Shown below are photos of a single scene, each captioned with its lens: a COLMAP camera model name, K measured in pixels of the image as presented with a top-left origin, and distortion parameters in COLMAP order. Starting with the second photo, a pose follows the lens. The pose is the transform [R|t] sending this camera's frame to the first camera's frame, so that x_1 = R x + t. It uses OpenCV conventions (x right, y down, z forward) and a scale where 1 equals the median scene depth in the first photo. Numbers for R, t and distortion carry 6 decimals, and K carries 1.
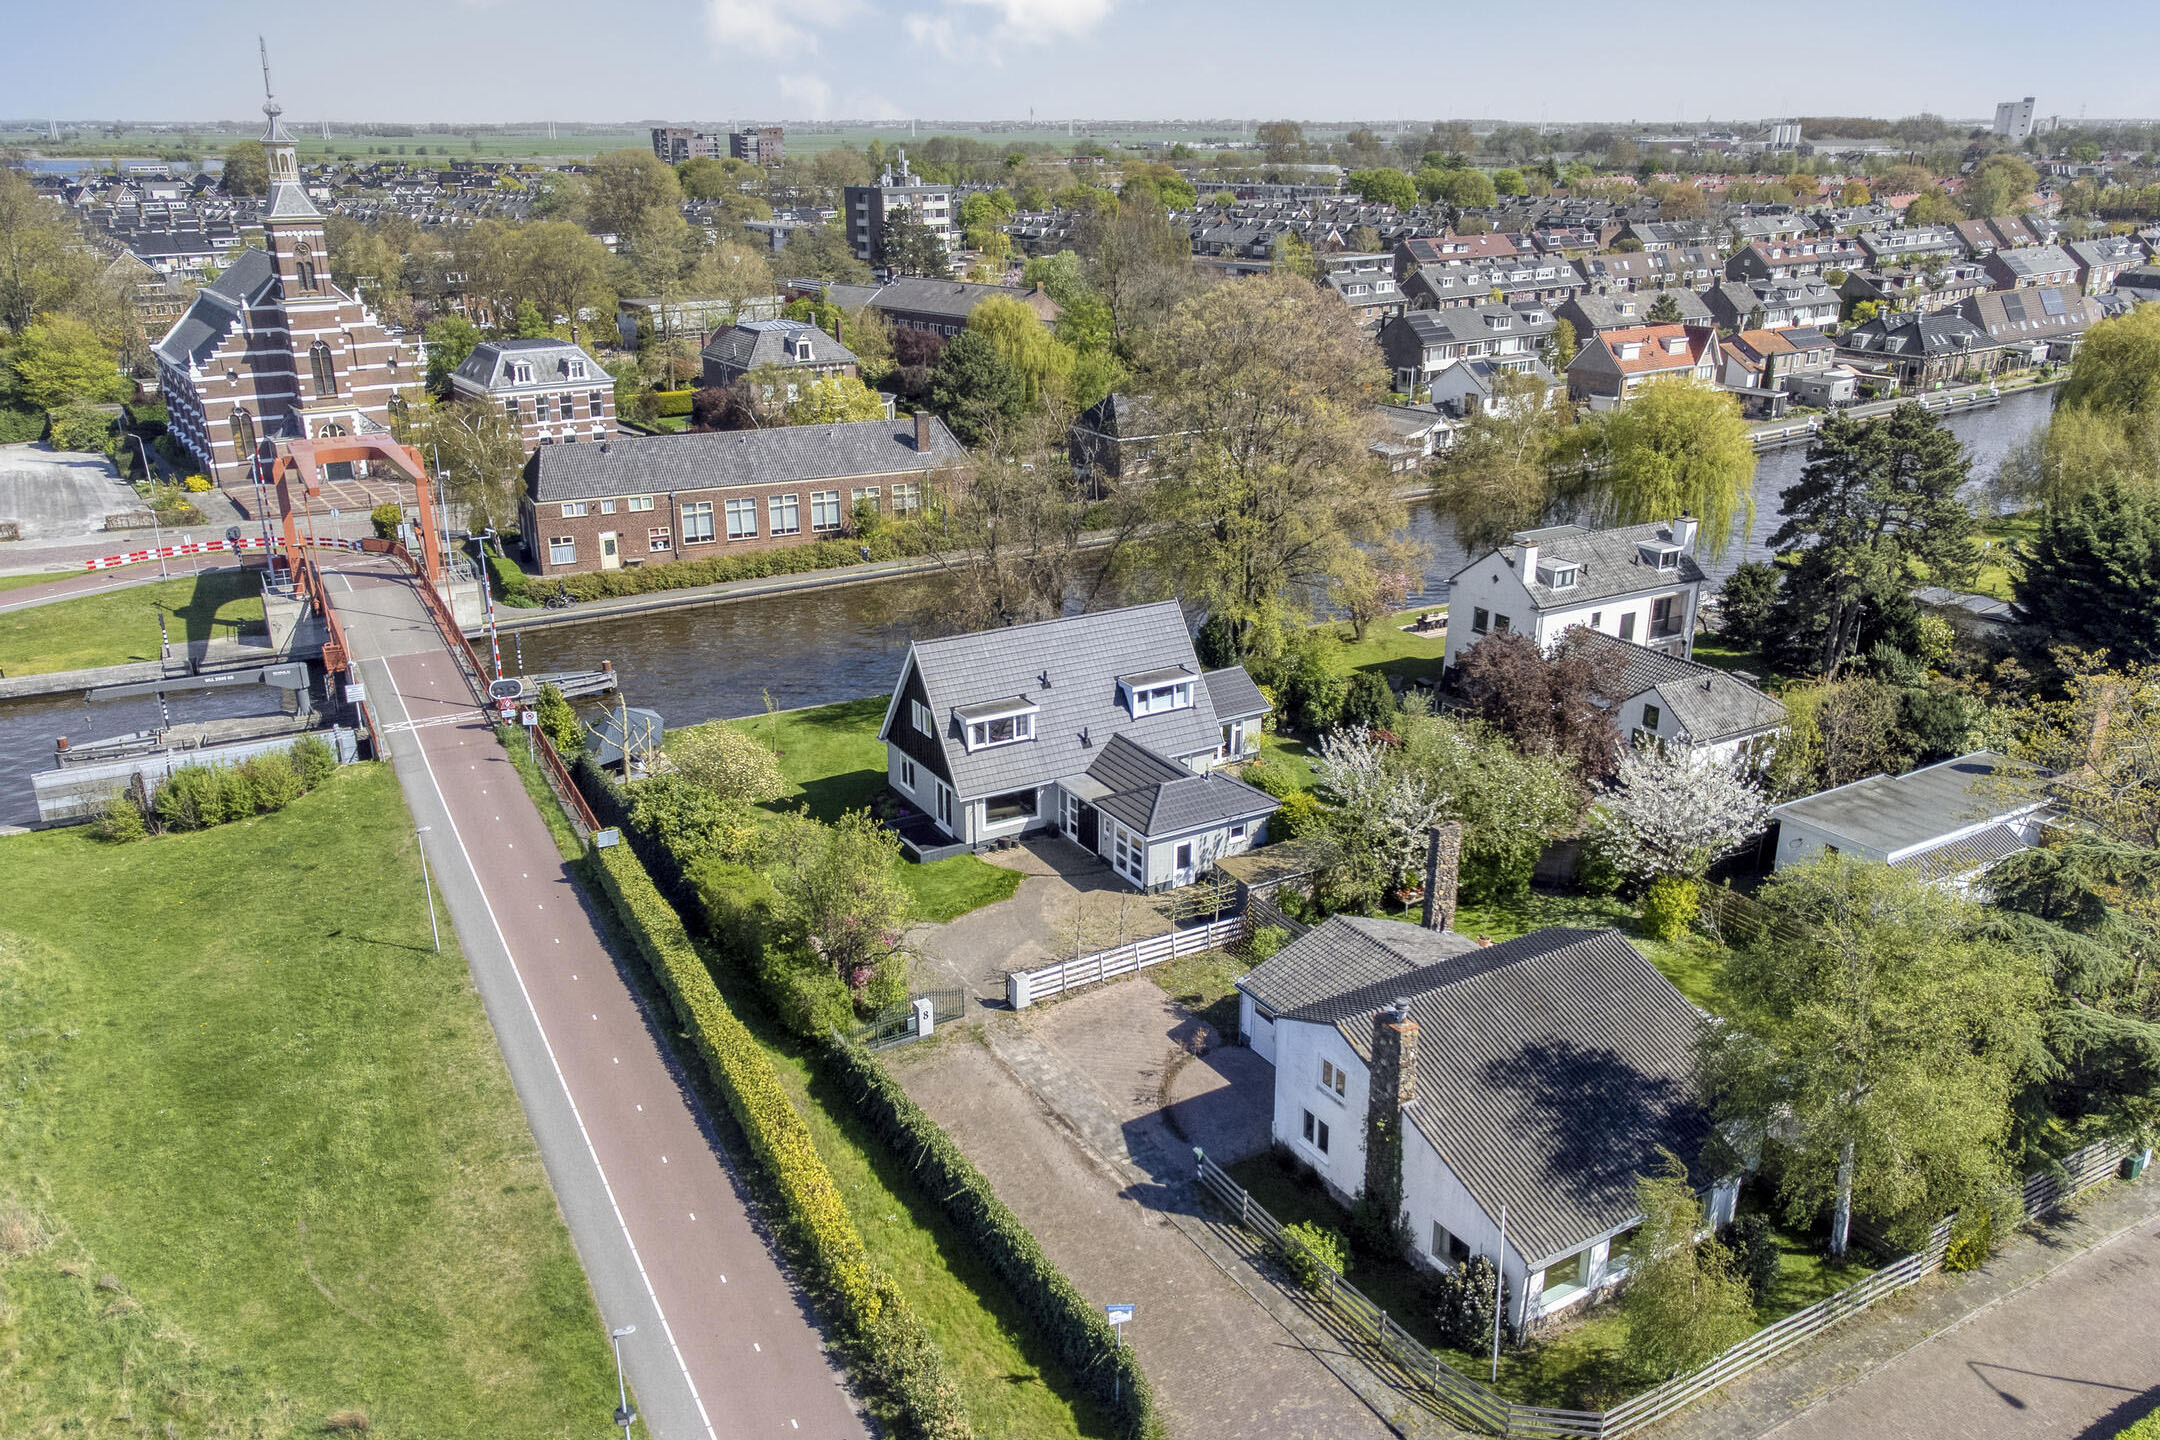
lens RADIAL K [[1554.0, 0, 1081.3], [0, 1554.0, 701.7], [0, 0, 1]] dist [0.006426, 0.023407]
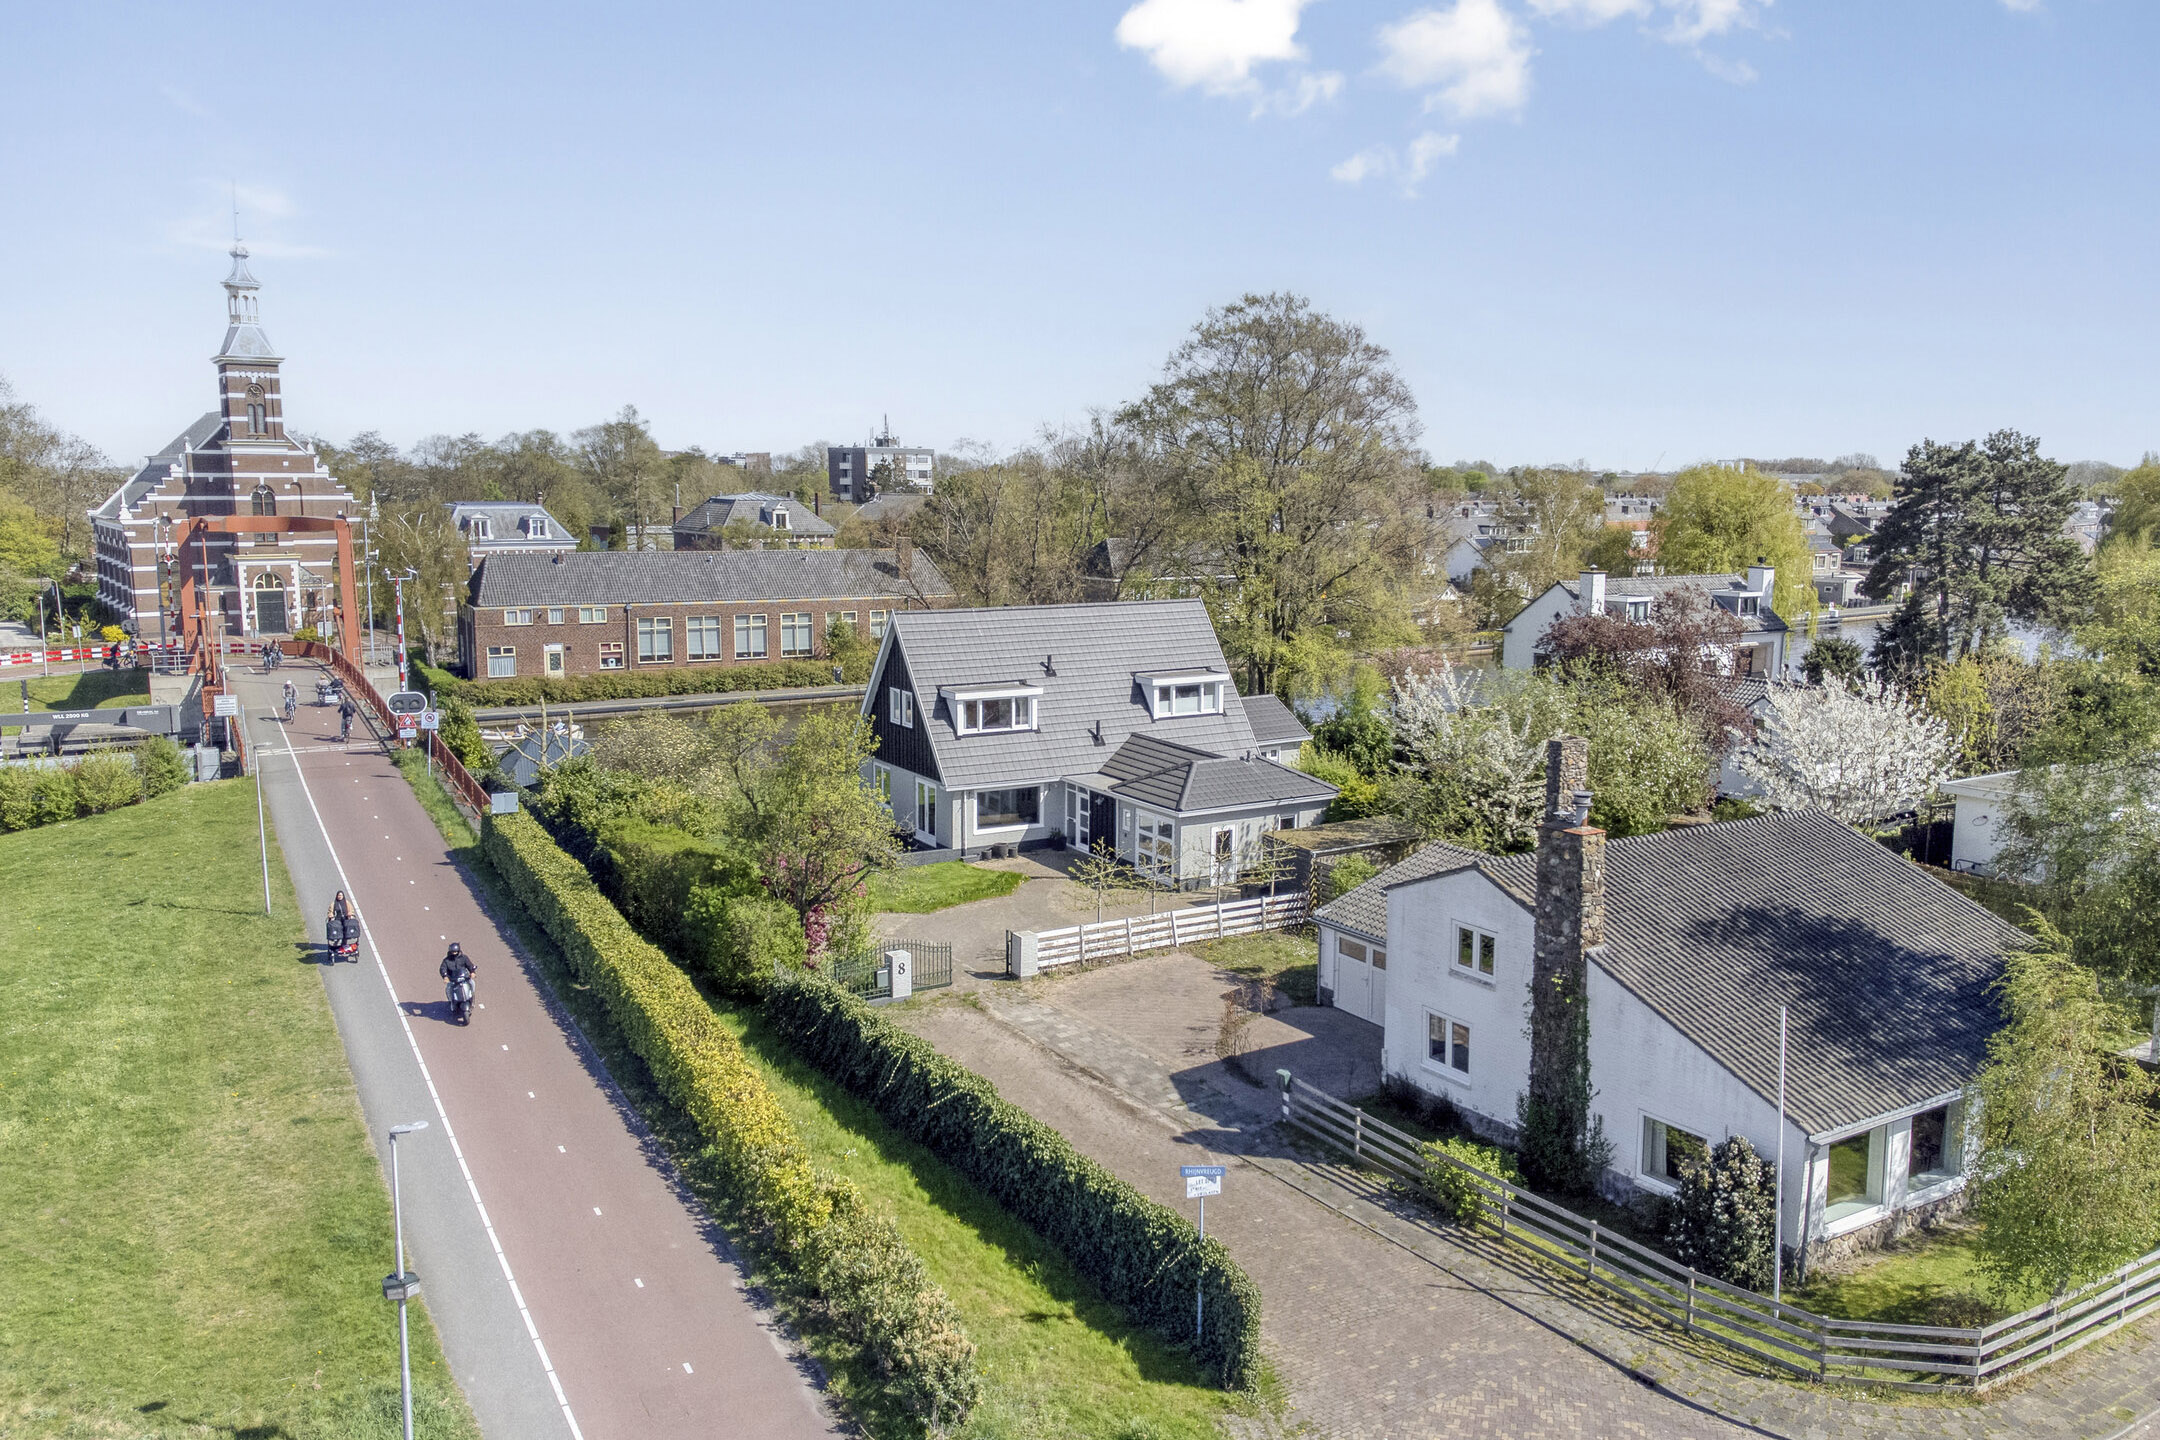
lens RADIAL K [[1554.0, 0, 1079.8], [0, 1554.0, 734.4], [0, 0, 1]] dist [0.006426, 0.023407]
pose [[0.999846, 0.005373, 0.016736, -0.027786], [-0.002048, 0.981253, -0.192713, 0.243857], [-0.017458, 0.192649, 0.981112, 0.243106]]
